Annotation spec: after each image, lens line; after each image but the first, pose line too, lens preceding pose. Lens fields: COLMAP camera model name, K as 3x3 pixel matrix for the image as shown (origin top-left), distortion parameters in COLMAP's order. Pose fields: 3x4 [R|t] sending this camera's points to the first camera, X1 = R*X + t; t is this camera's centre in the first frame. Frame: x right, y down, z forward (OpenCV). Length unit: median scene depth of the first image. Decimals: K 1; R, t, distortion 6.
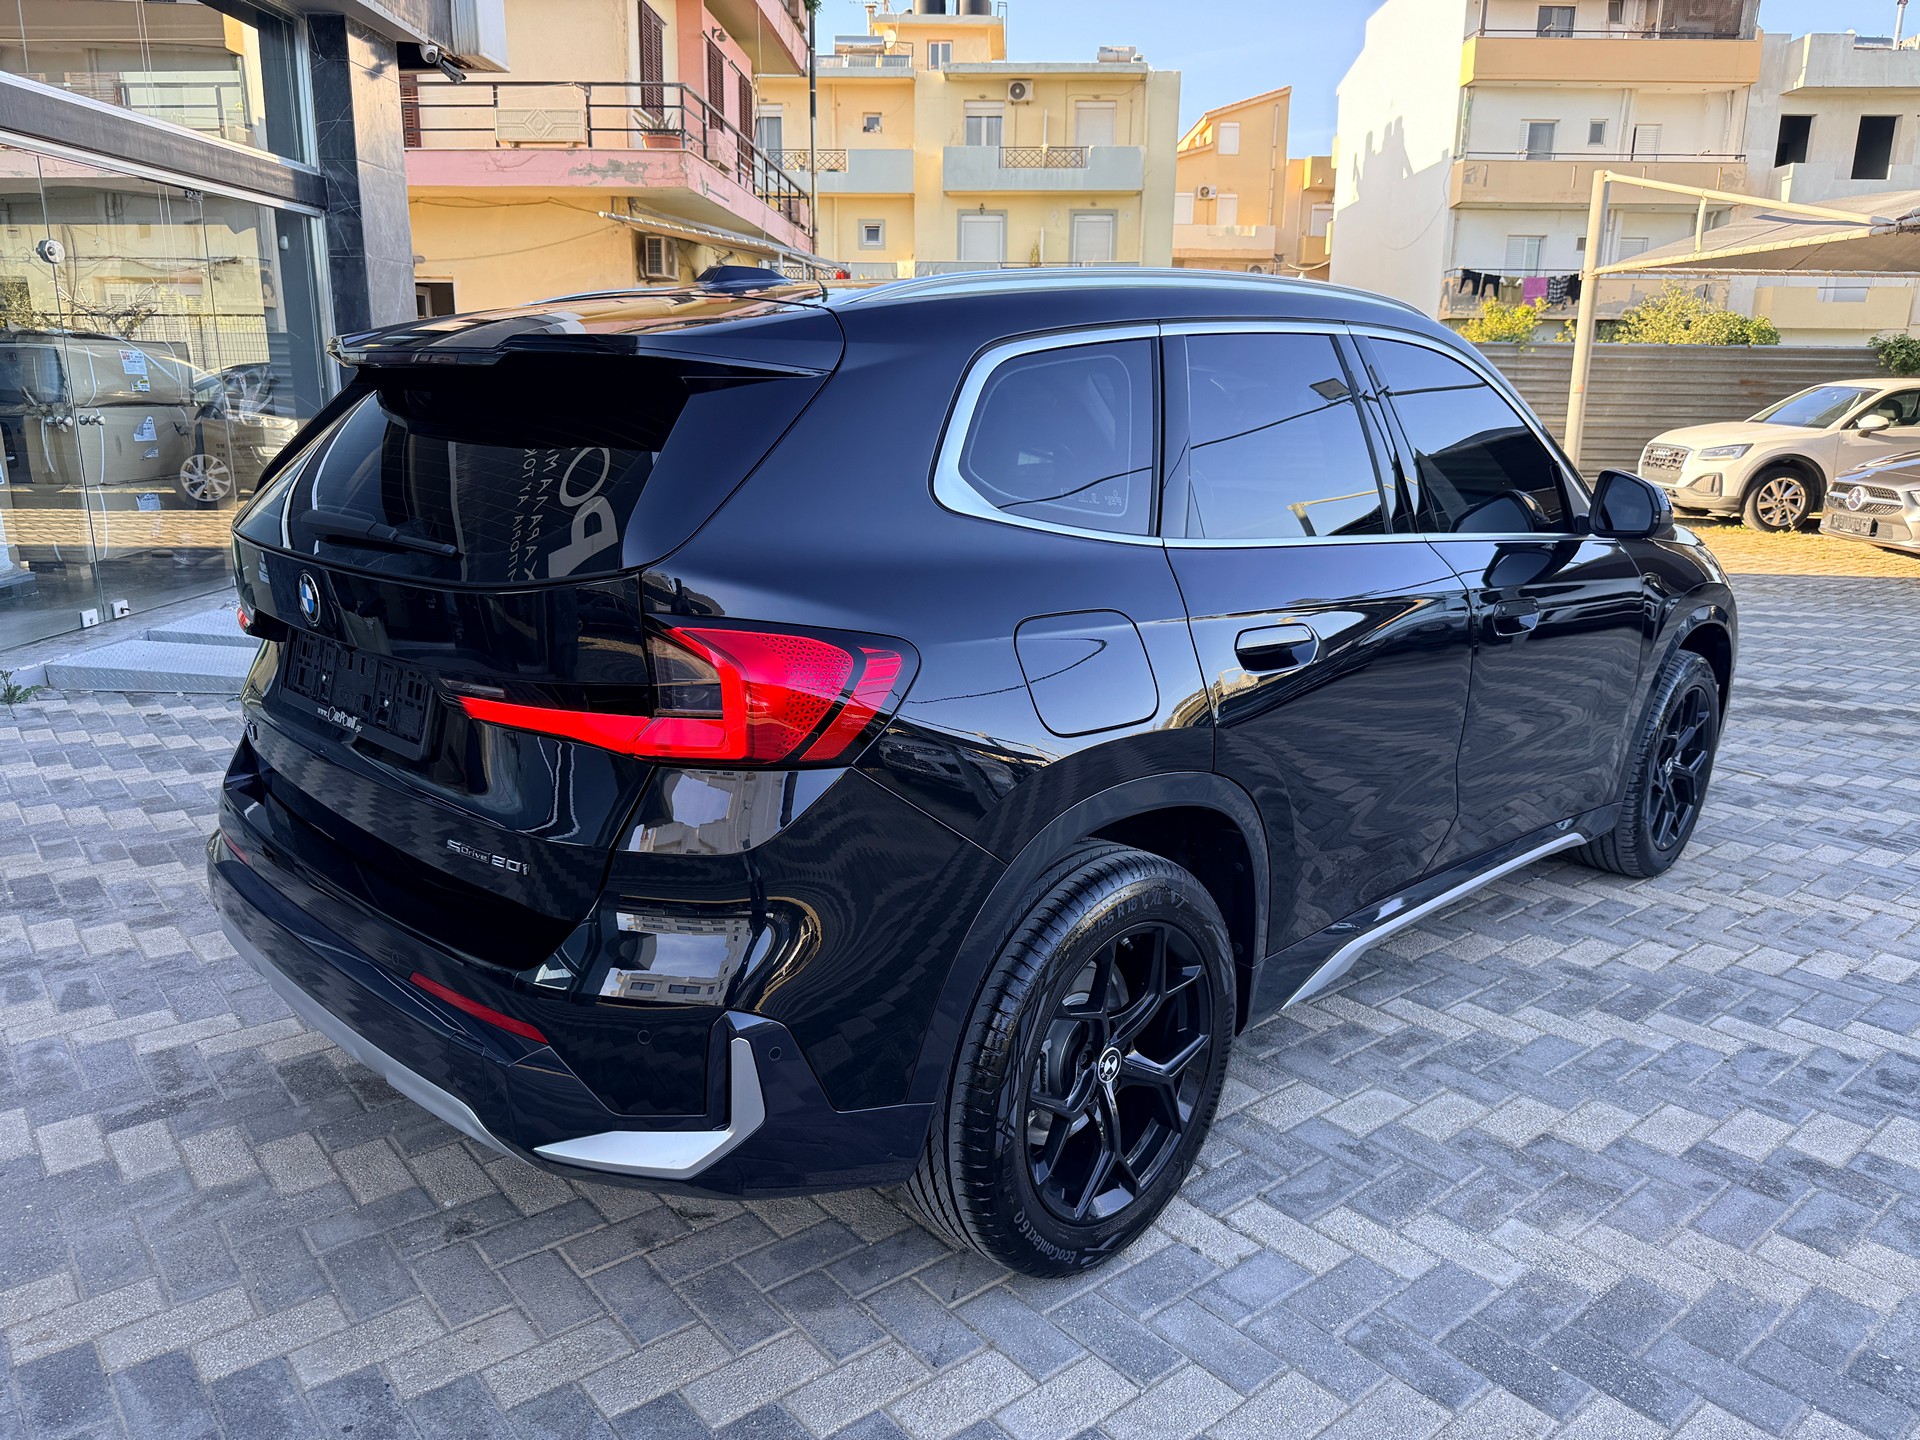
lens RADIAL K [[1361.6, 0, 967.9], [0, 1361.6, 713.8], [0, 0, 1]] dist [0.025921, -0.042061]
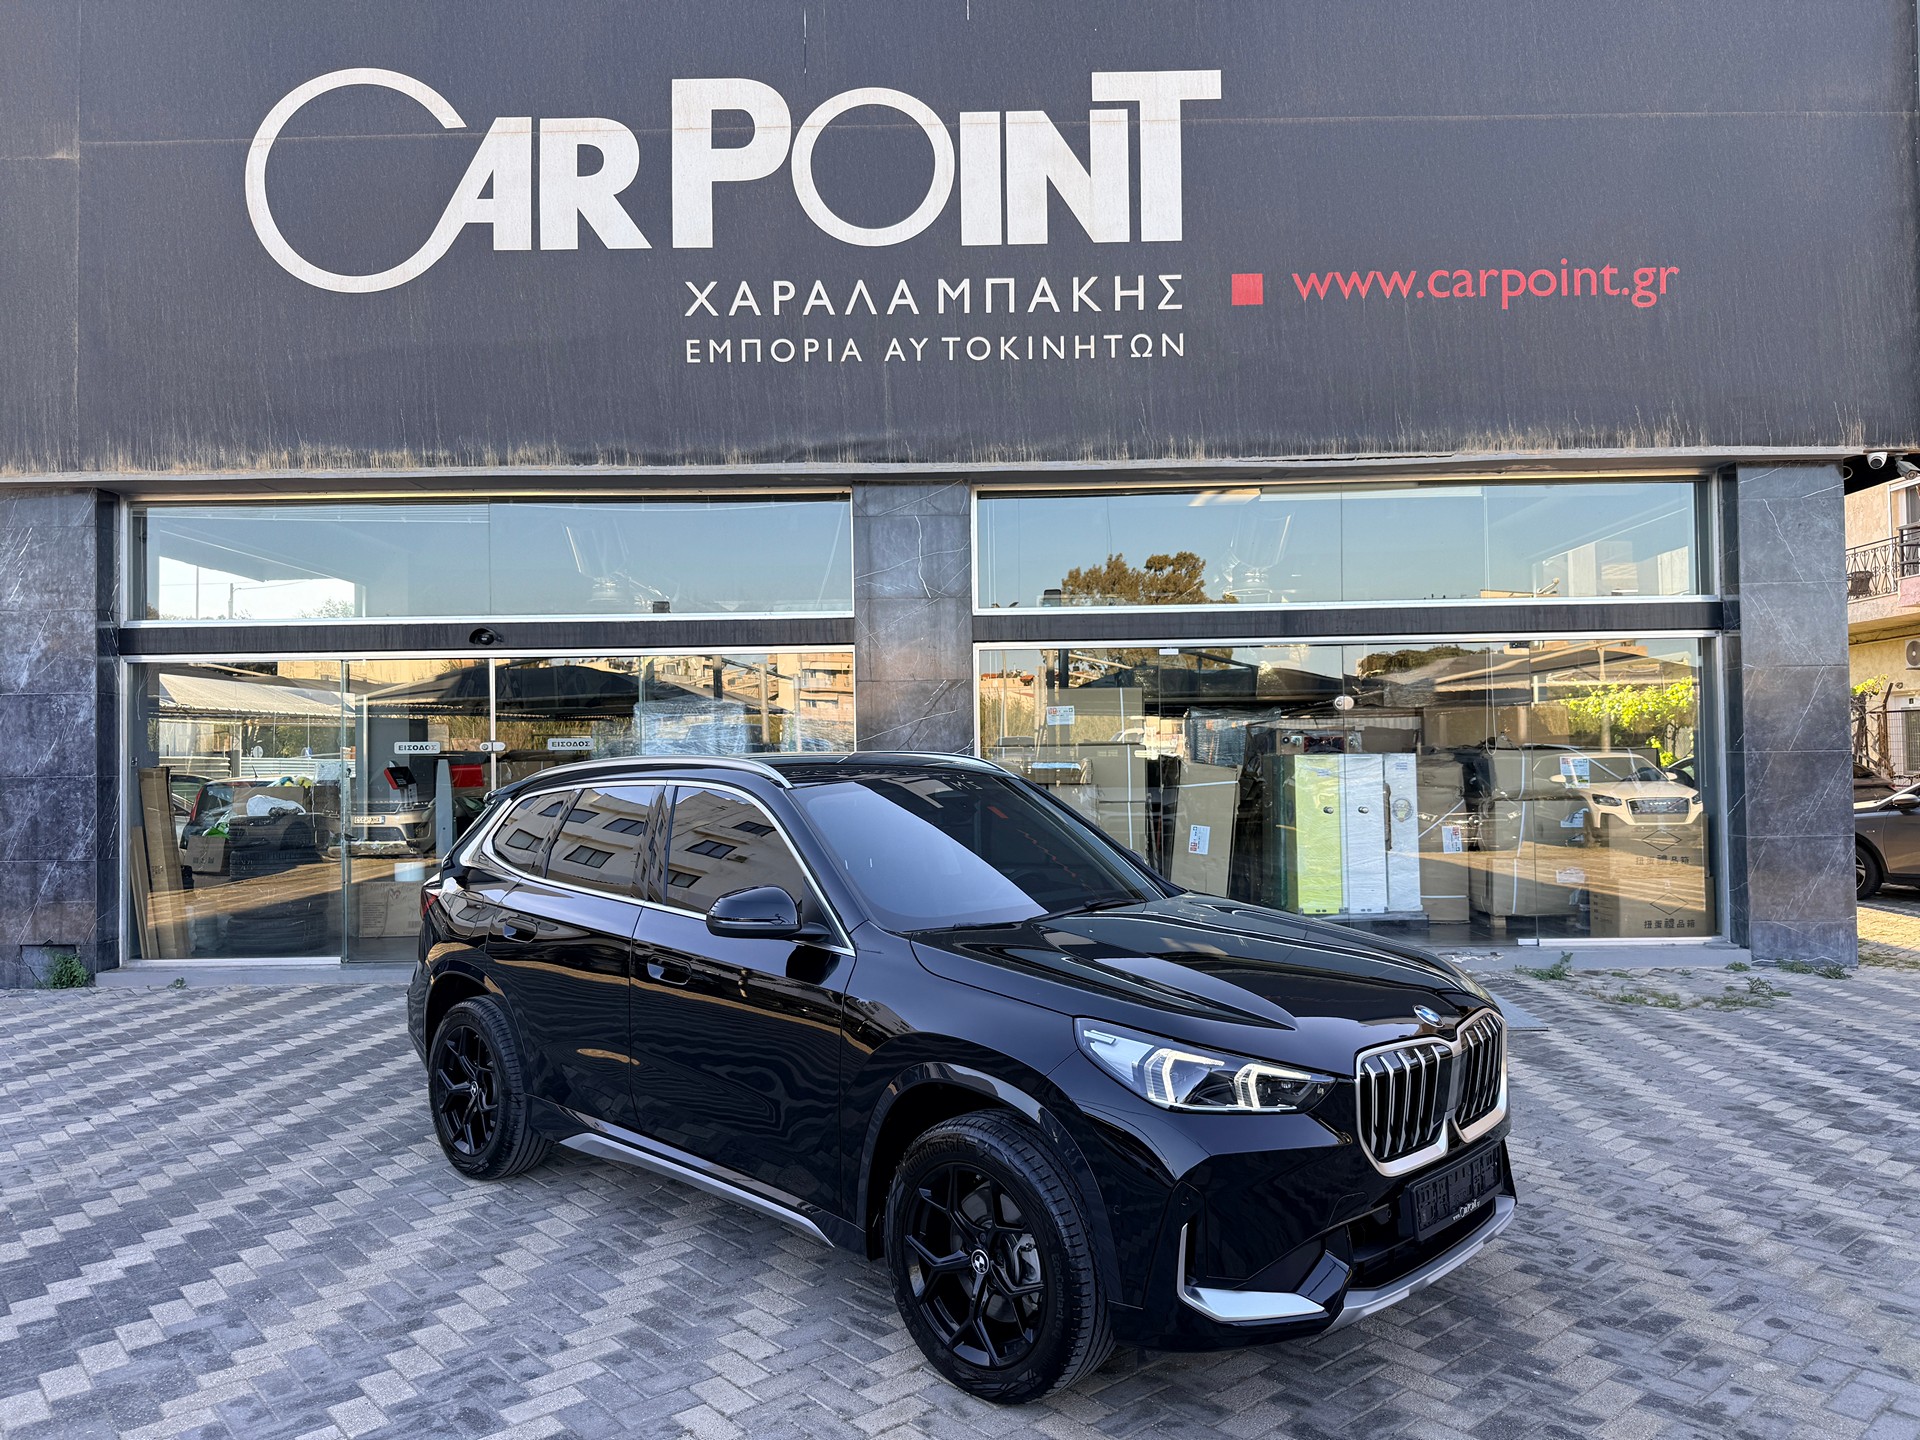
lens RADIAL K [[1361.6, 0, 954.8], [0, 1361.6, 691.9], [0, 0, 1]] dist [0.025921, -0.042061]
pose [[0.007056, -0.061883, -0.998058, 0.351634], [-0.222736, 0.972912, -0.061898, -0.063344], [0.974853, 0.222740, -0.006919, 0.231609]]
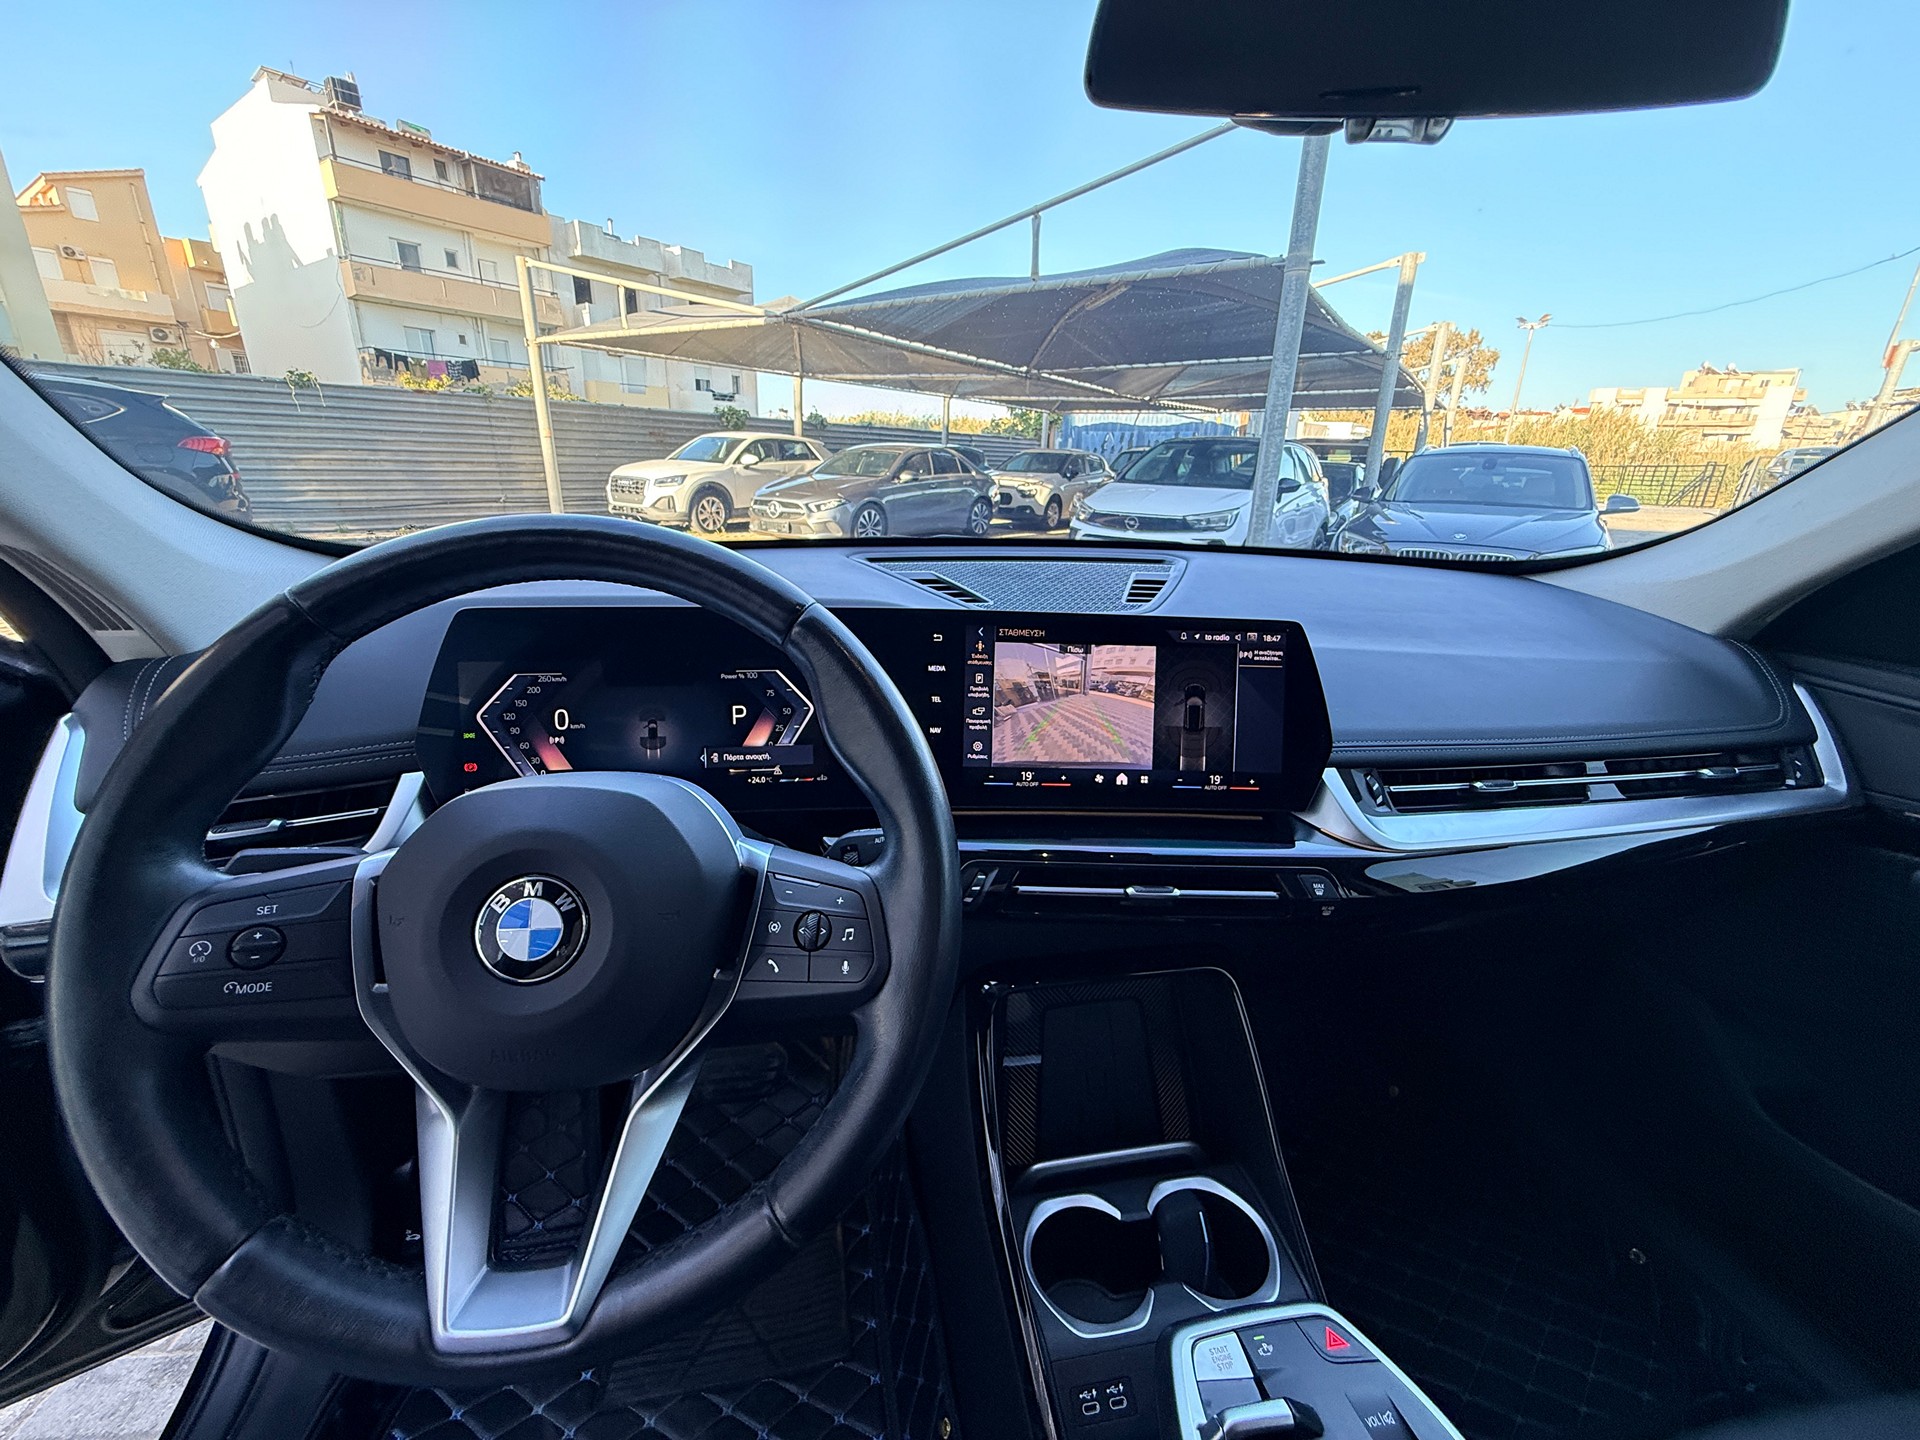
lens RADIAL K [[759.5, 0, 962.2], [0, 759.5, 726.0], [0, 0, 1]] dist [-0.001082, -0.000072]
pose [[0.571104, -0.264872, 0.776971, 0.026105], [0.170418, 0.964147, 0.203416, -0.043368], [-0.802993, 0.016238, 0.595767, 0.231481]]
